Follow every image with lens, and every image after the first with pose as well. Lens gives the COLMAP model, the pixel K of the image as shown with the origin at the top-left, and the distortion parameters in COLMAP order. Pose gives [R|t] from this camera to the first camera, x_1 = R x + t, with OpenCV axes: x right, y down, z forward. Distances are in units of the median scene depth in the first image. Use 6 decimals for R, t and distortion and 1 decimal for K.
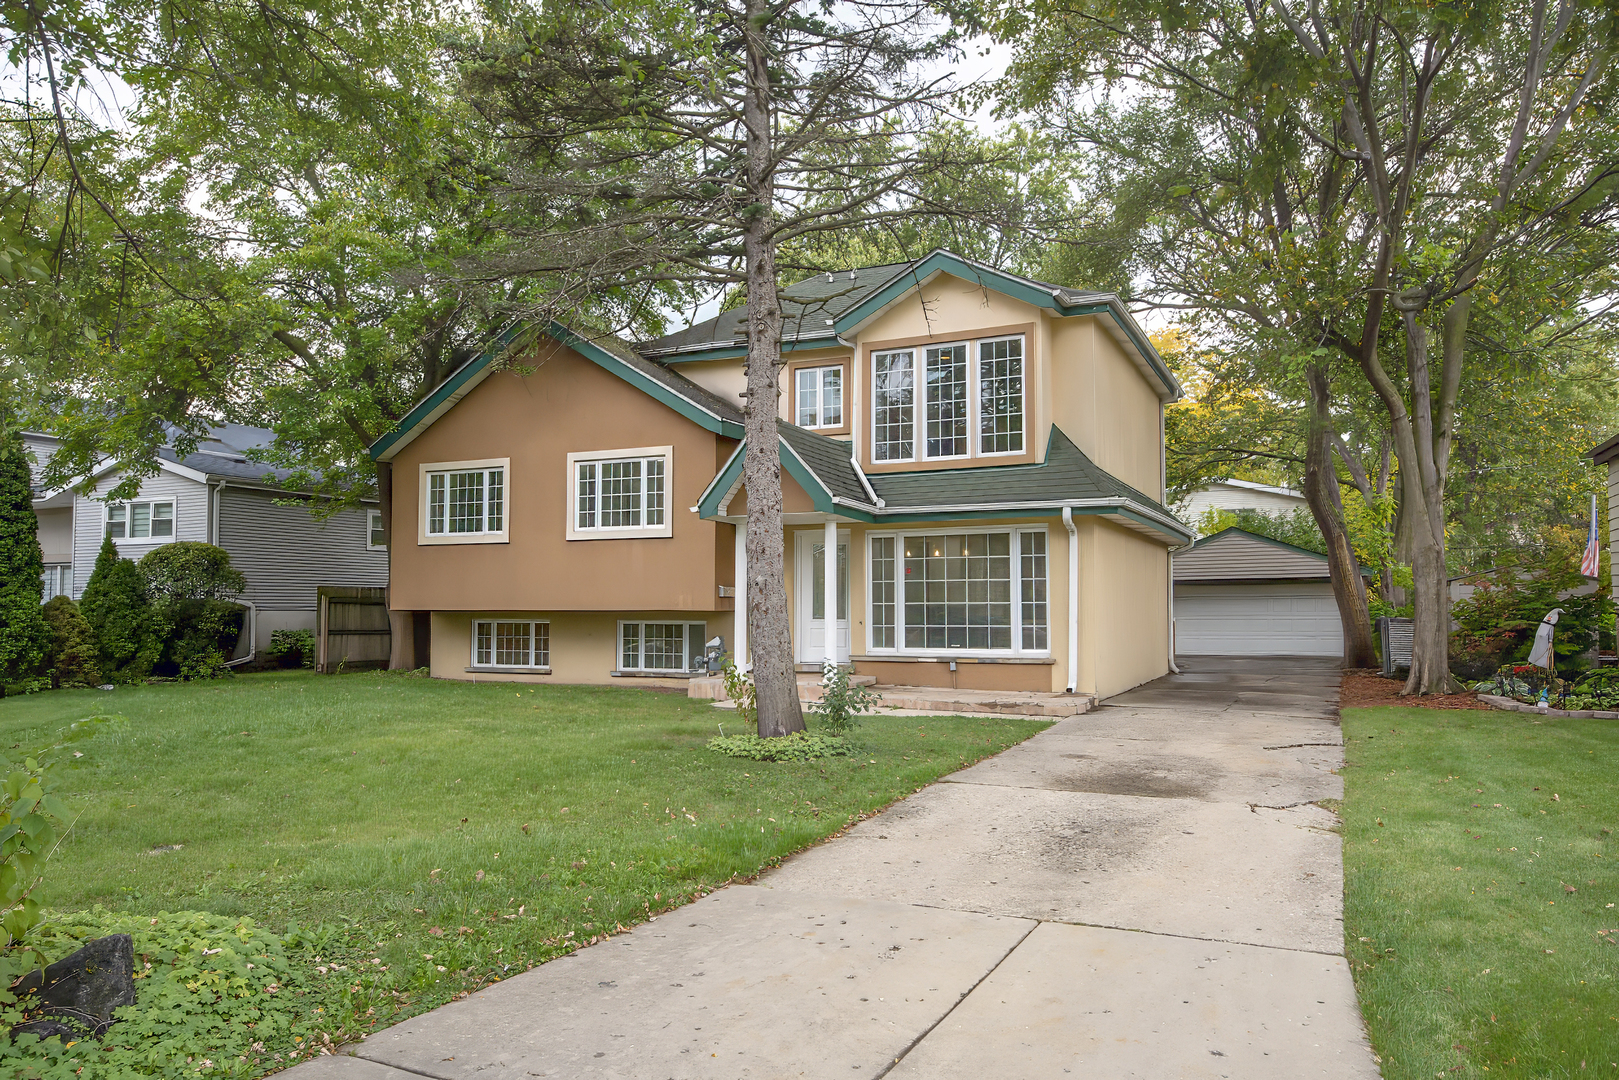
lens RADIAL K [[1107.9, 0, 807.8], [0, 1107.9, 548.0], [0, 0, 1]] dist [0.003813, -0.000468]
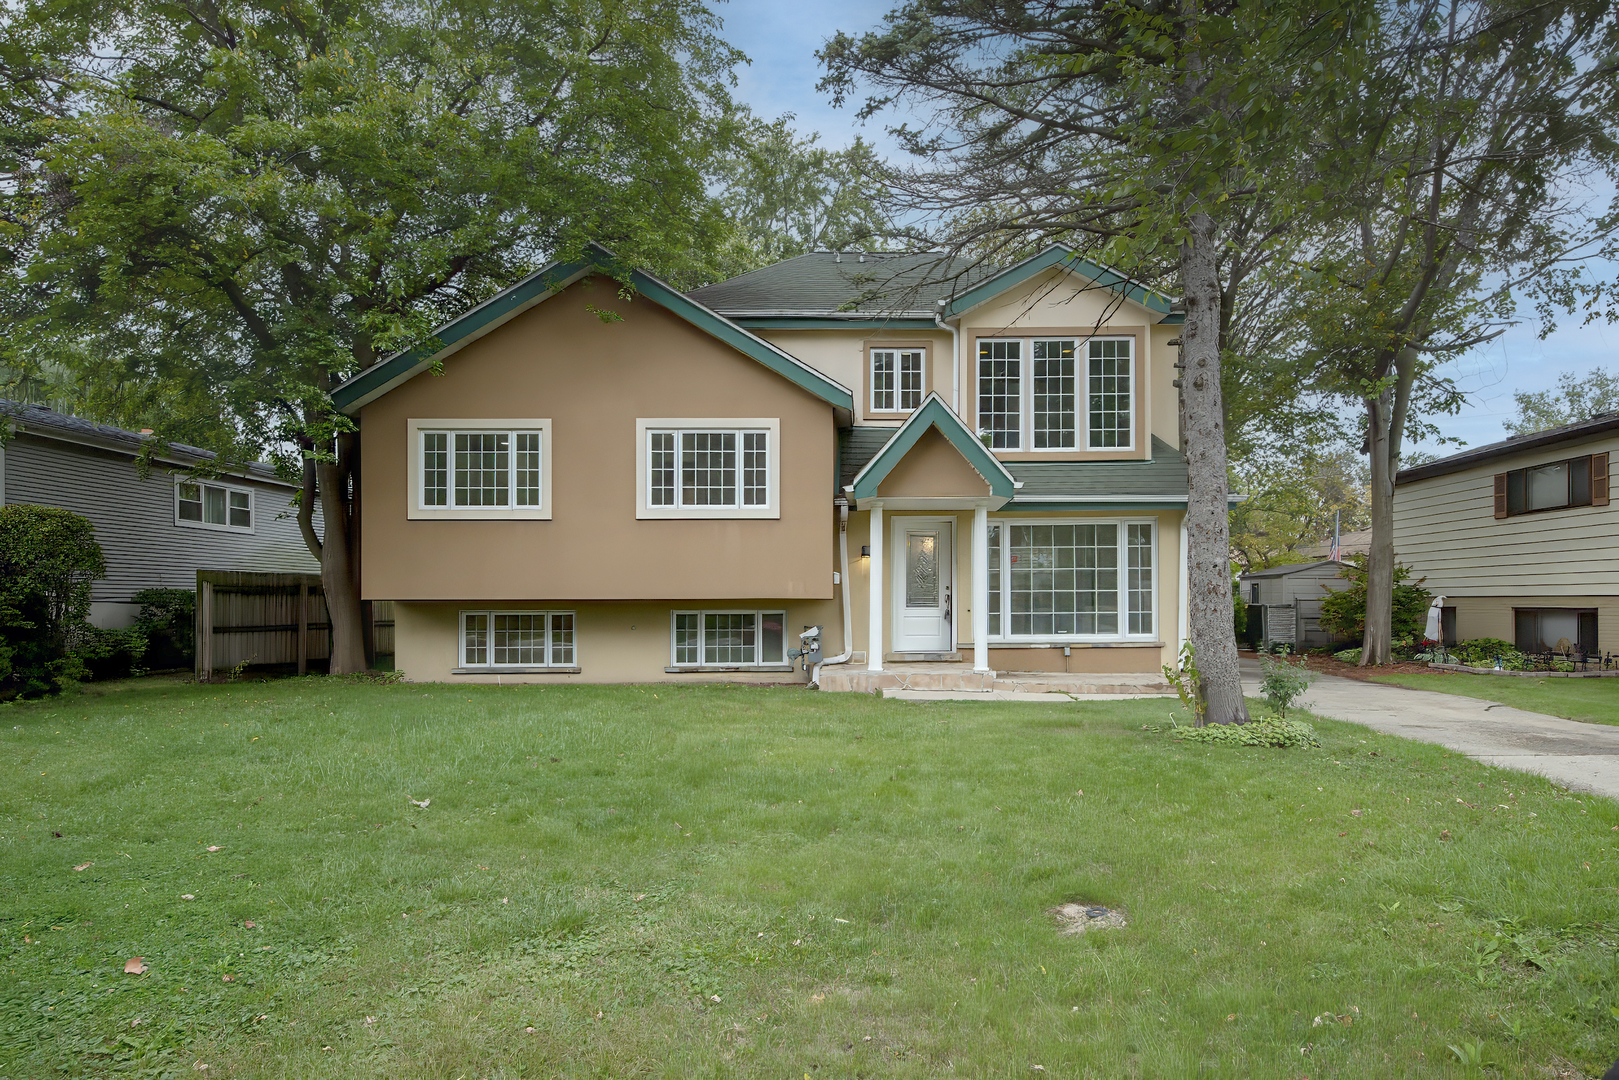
lens RADIAL K [[1023.1, 0, 843.0], [0, 1023.1, 583.4], [0, 0, 1]] dist [-0.007151, -0.000748]
pose [[0.899448, 0.002762, 0.437019, -0.430670], [-0.020550, 0.999141, 0.035979, 0.011589], [-0.436544, -0.041342, 0.898732, 0.209337]]
